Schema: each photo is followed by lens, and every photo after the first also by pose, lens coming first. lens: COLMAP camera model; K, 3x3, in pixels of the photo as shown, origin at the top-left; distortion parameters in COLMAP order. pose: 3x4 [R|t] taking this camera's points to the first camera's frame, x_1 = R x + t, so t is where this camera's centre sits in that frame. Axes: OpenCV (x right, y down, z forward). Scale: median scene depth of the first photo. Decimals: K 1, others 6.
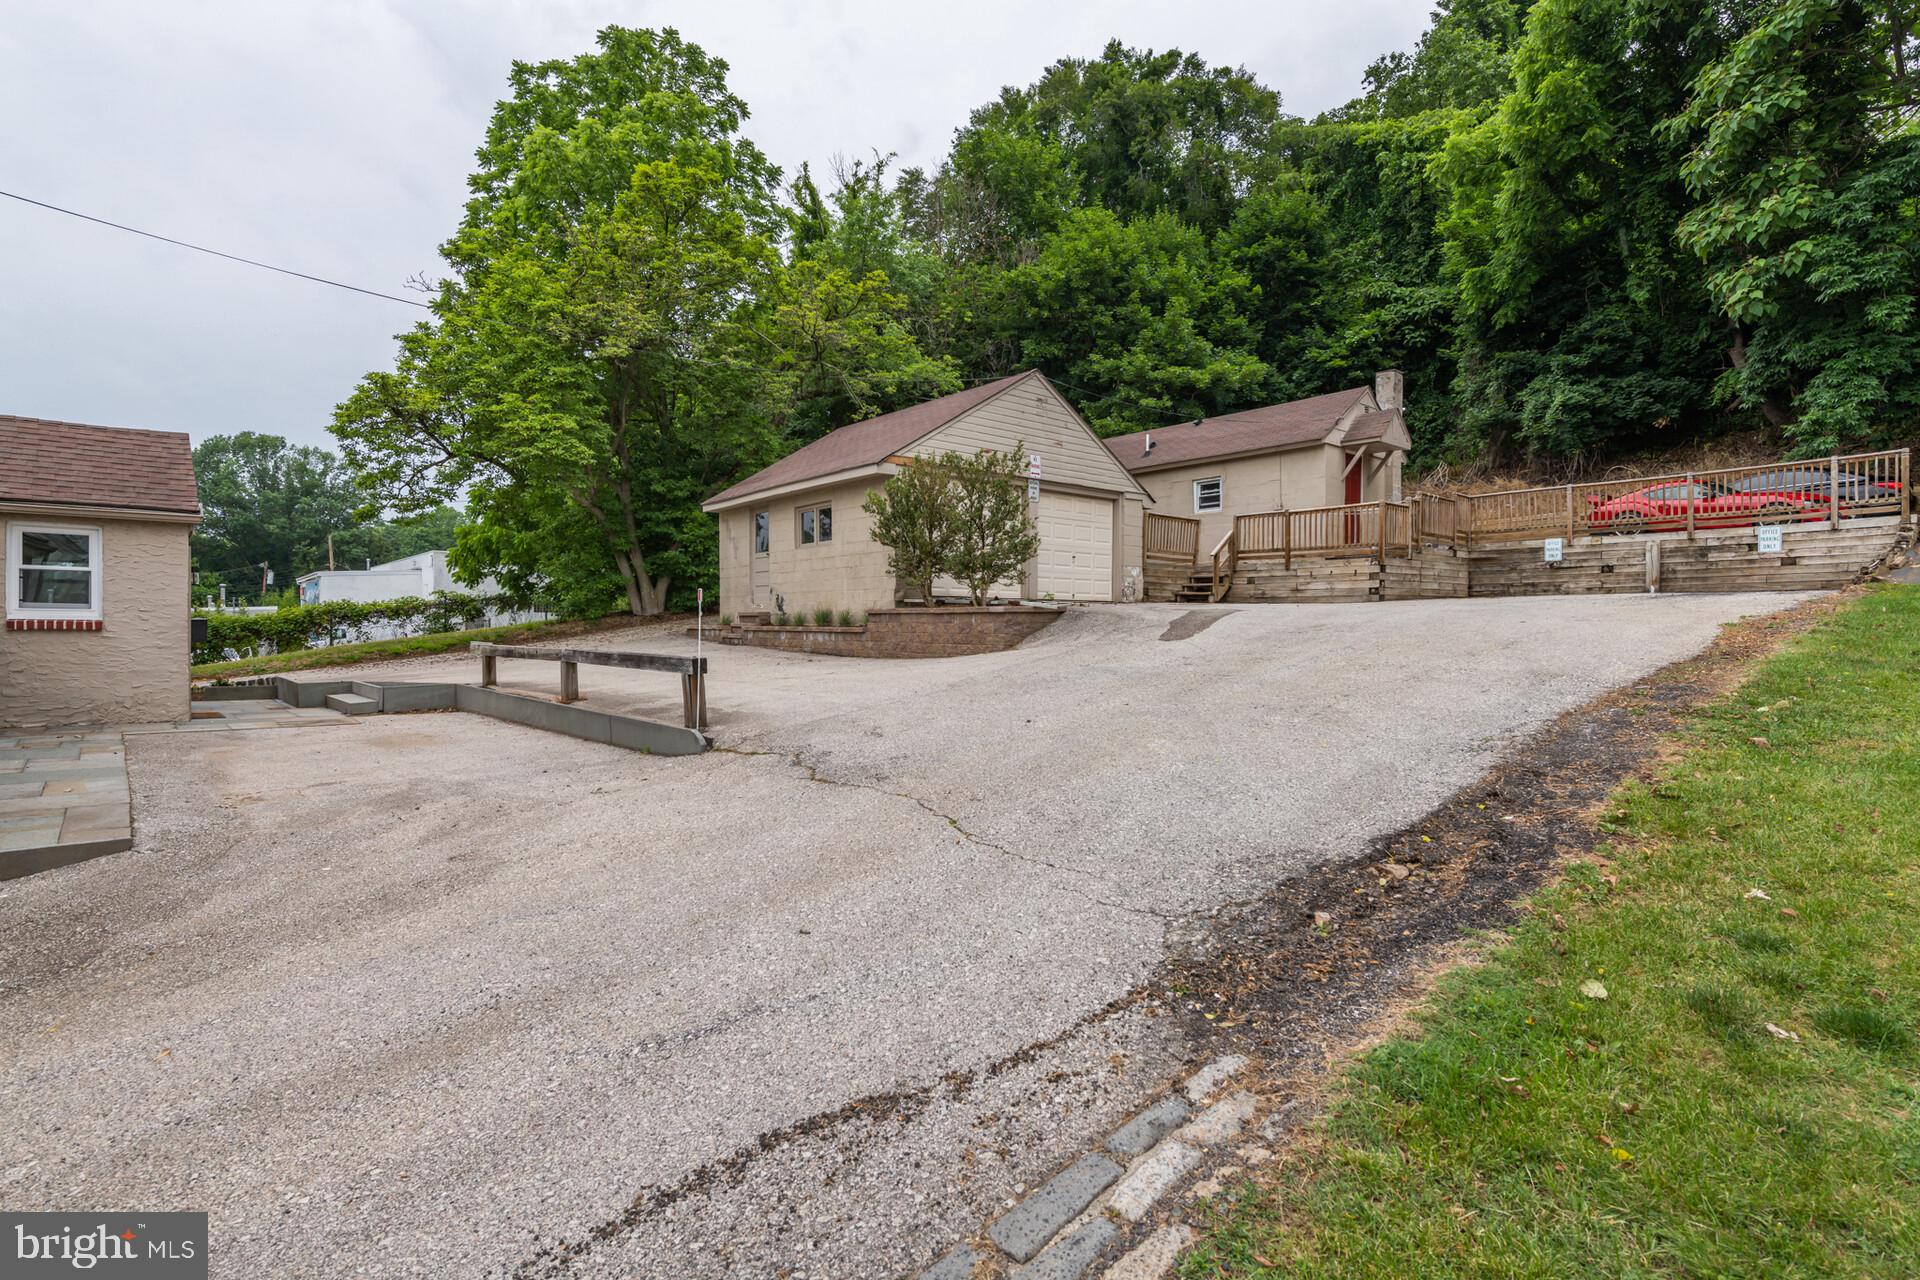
lens RADIAL K [[965.0, 0, 960.0], [0, 965.0, 640.0], [0, 0, 1]] dist [0.015620, -0.000187]
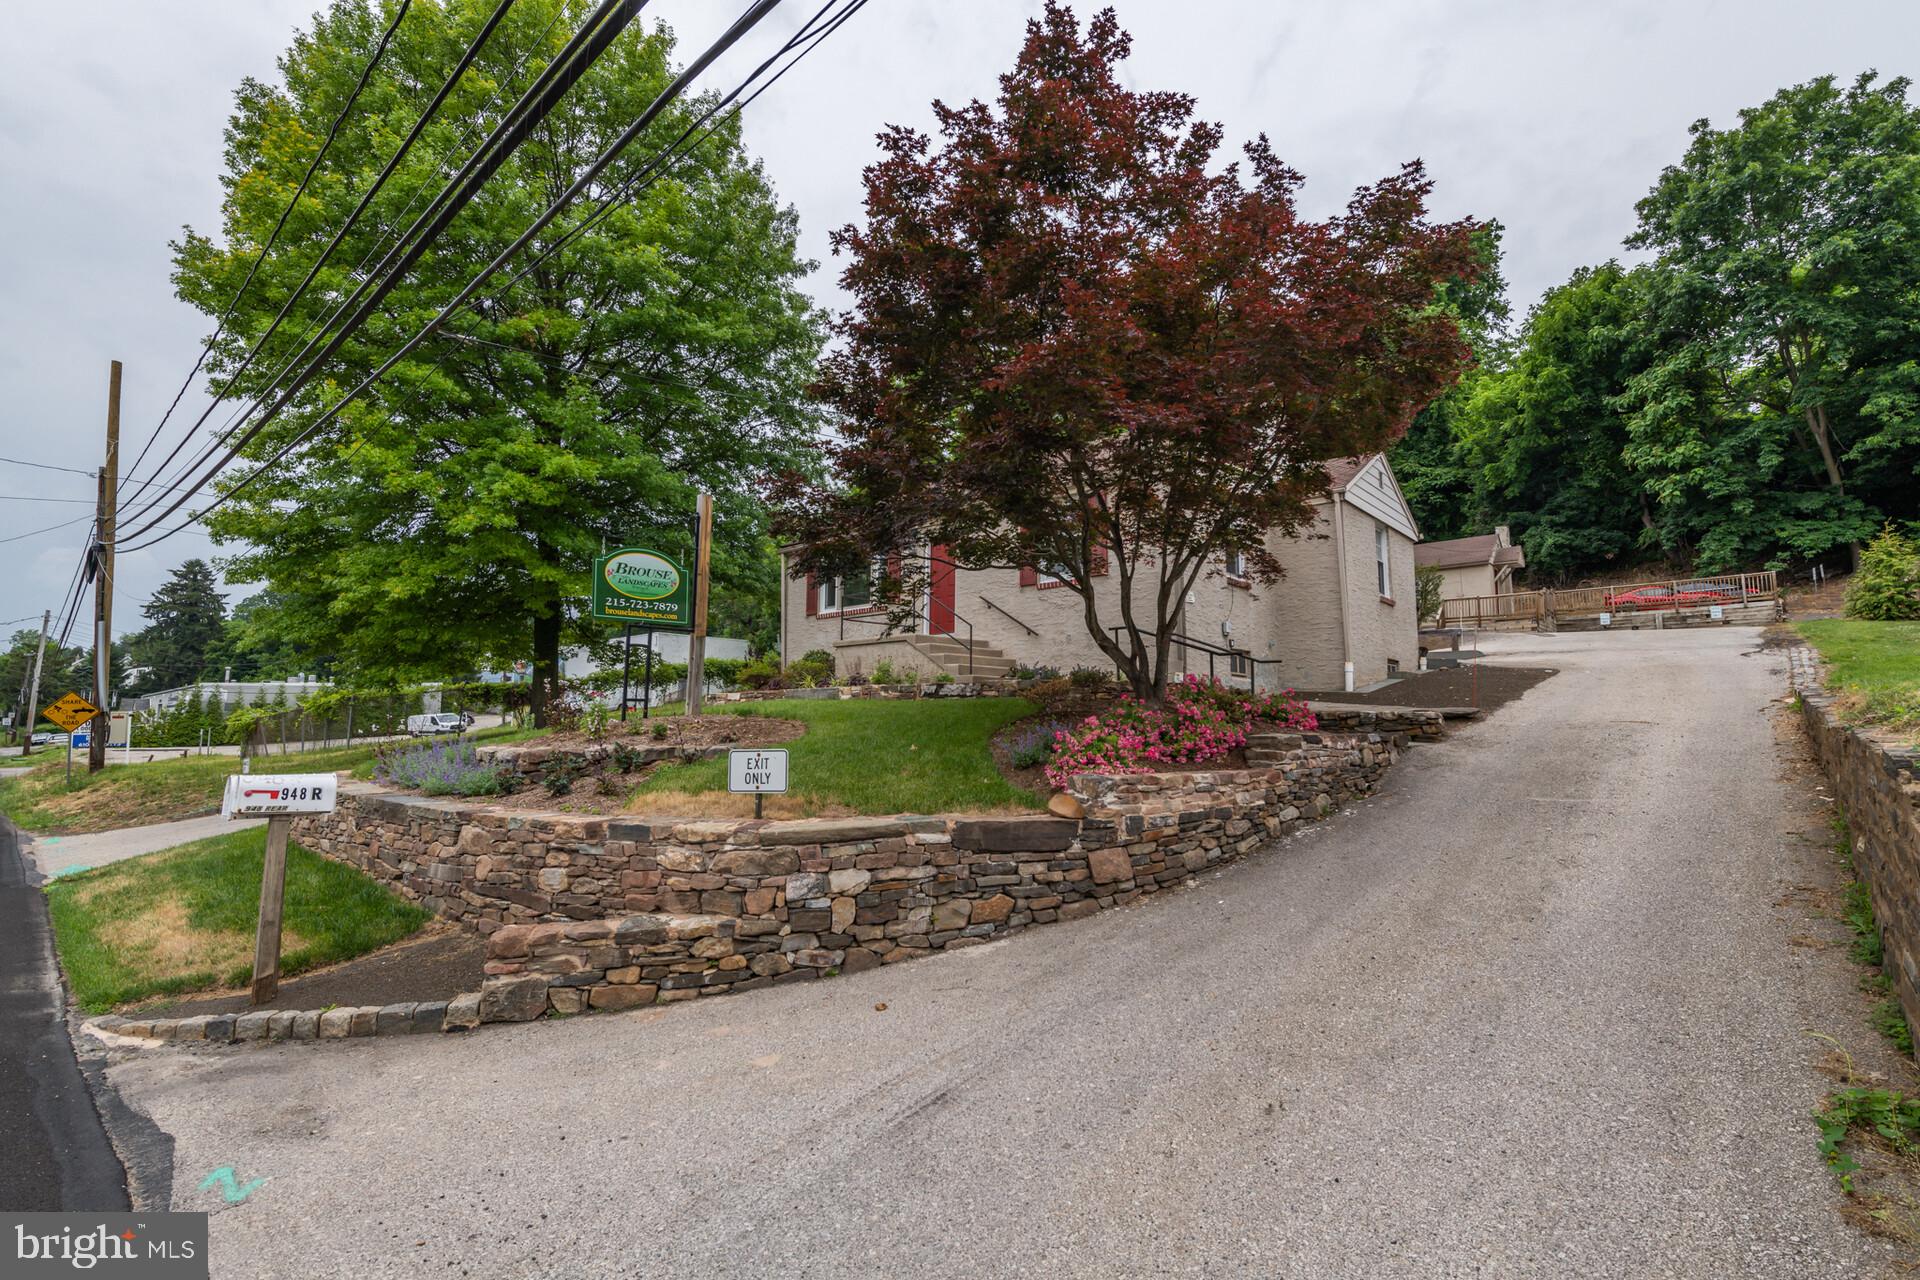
lens RADIAL K [[900.3, 0, 960.0], [0, 900.3, 640.0], [0, 0, 1]] dist [0.014341, -0.000085]
pose [[0.994083, 0.010813, 0.108088, -0.543463], [0.001102, 0.993978, -0.109578, 0.091875], [-0.108622, 0.109049, 0.988084, -0.411487]]
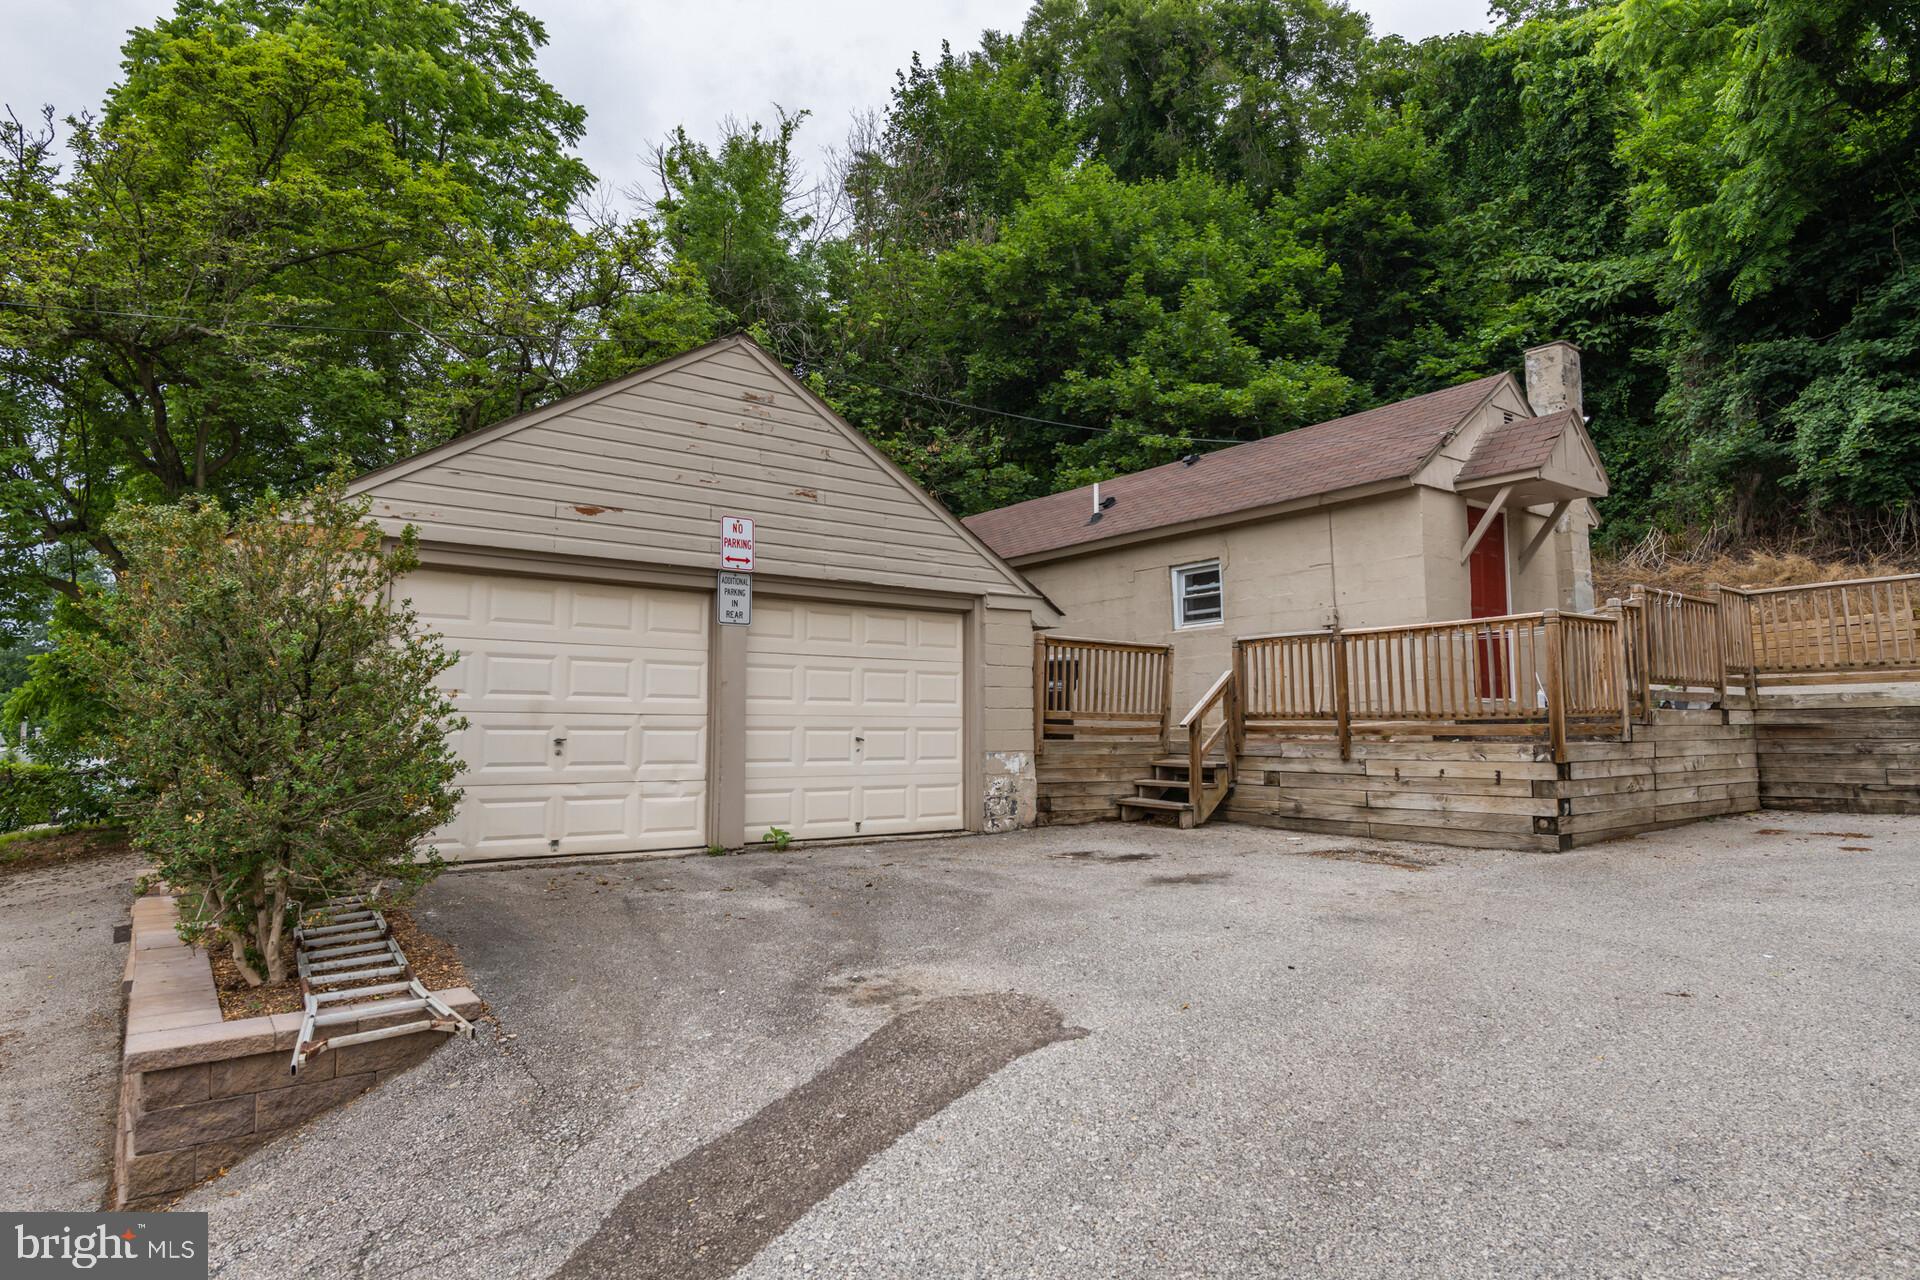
lens RADIAL K [[1176.0, 0, 953.9], [0, 1176.0, 632.6], [0, 0, 1]] dist [0.015046, -0.001065]
pose [[0.997806, -0.013375, -0.064848, 0.118118], [0.006297, 0.994114, -0.108153, -0.045076], [0.065913, 0.107507, 0.992017, 0.267120]]
